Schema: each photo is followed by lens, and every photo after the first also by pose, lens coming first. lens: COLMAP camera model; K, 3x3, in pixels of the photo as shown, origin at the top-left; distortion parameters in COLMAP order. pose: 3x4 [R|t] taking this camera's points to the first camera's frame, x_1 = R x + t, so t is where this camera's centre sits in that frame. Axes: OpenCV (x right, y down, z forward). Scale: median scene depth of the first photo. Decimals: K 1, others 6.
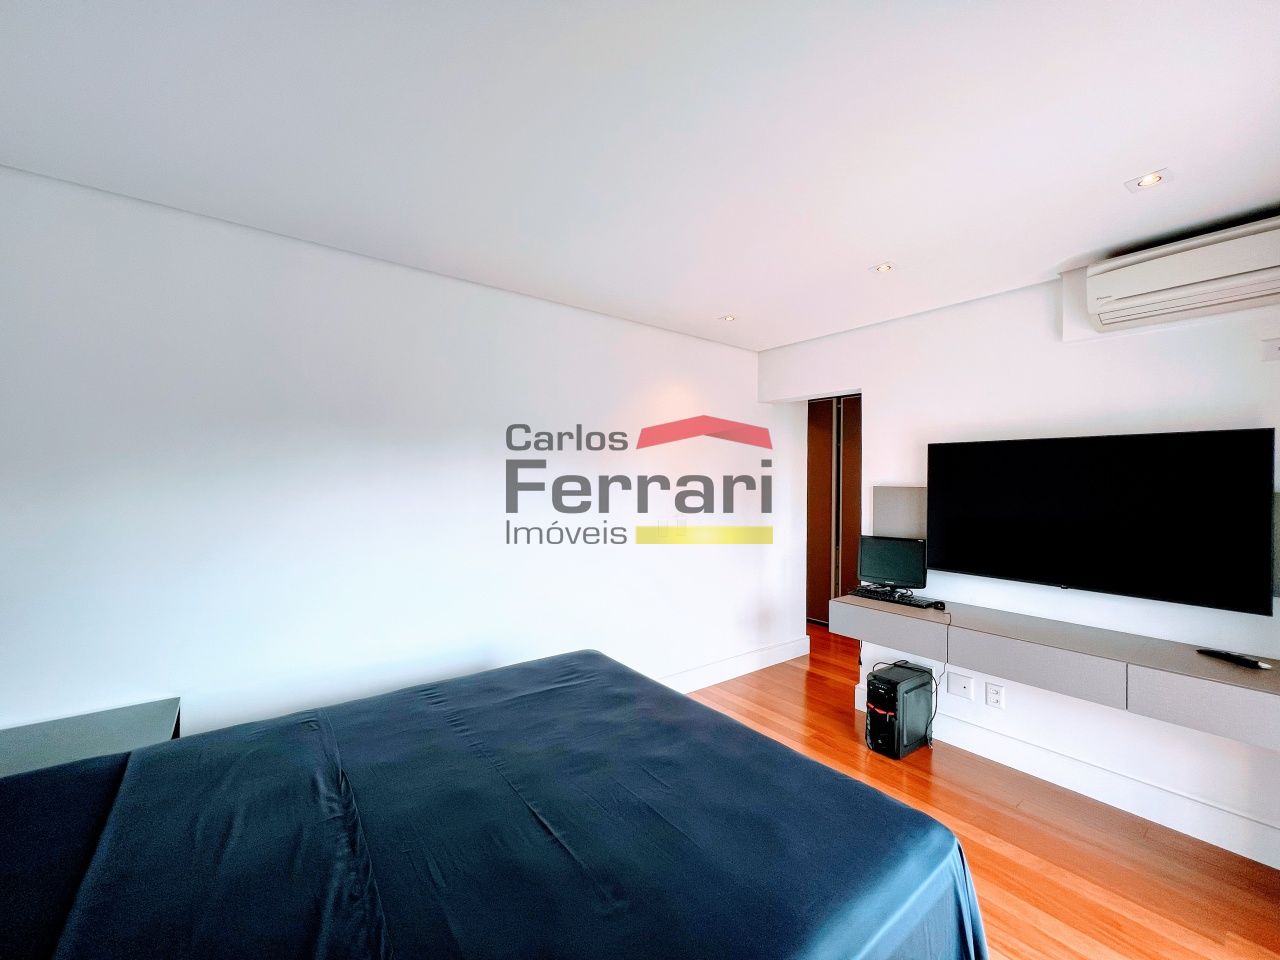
lens RADIAL K [[512.3, 0, 637.5], [0, 512.3, 484.1], [0, 0, 1]] dist [-0.002133, -0.000272]
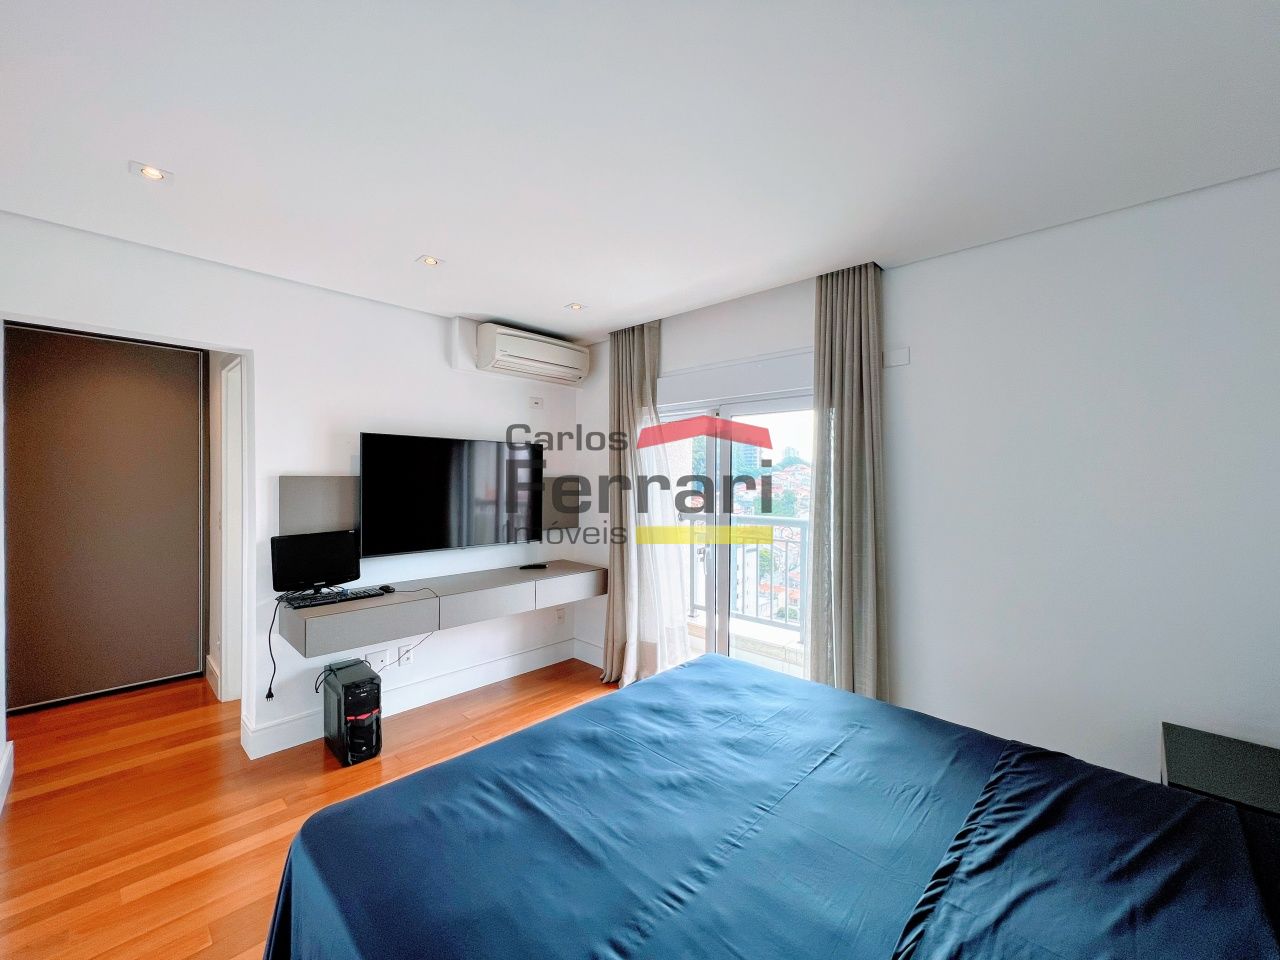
lens RADIAL K [[512.3, 0, 630.8], [0, 512.3, 476.8], [0, 0, 1]] dist [-0.002133, -0.000272]
pose [[-0.154895, -0.022509, 0.987674, -0.517370], [-0.011040, 0.999717, 0.021053, -0.021080], [-0.987869, -0.007643, -0.155100, 0.672474]]
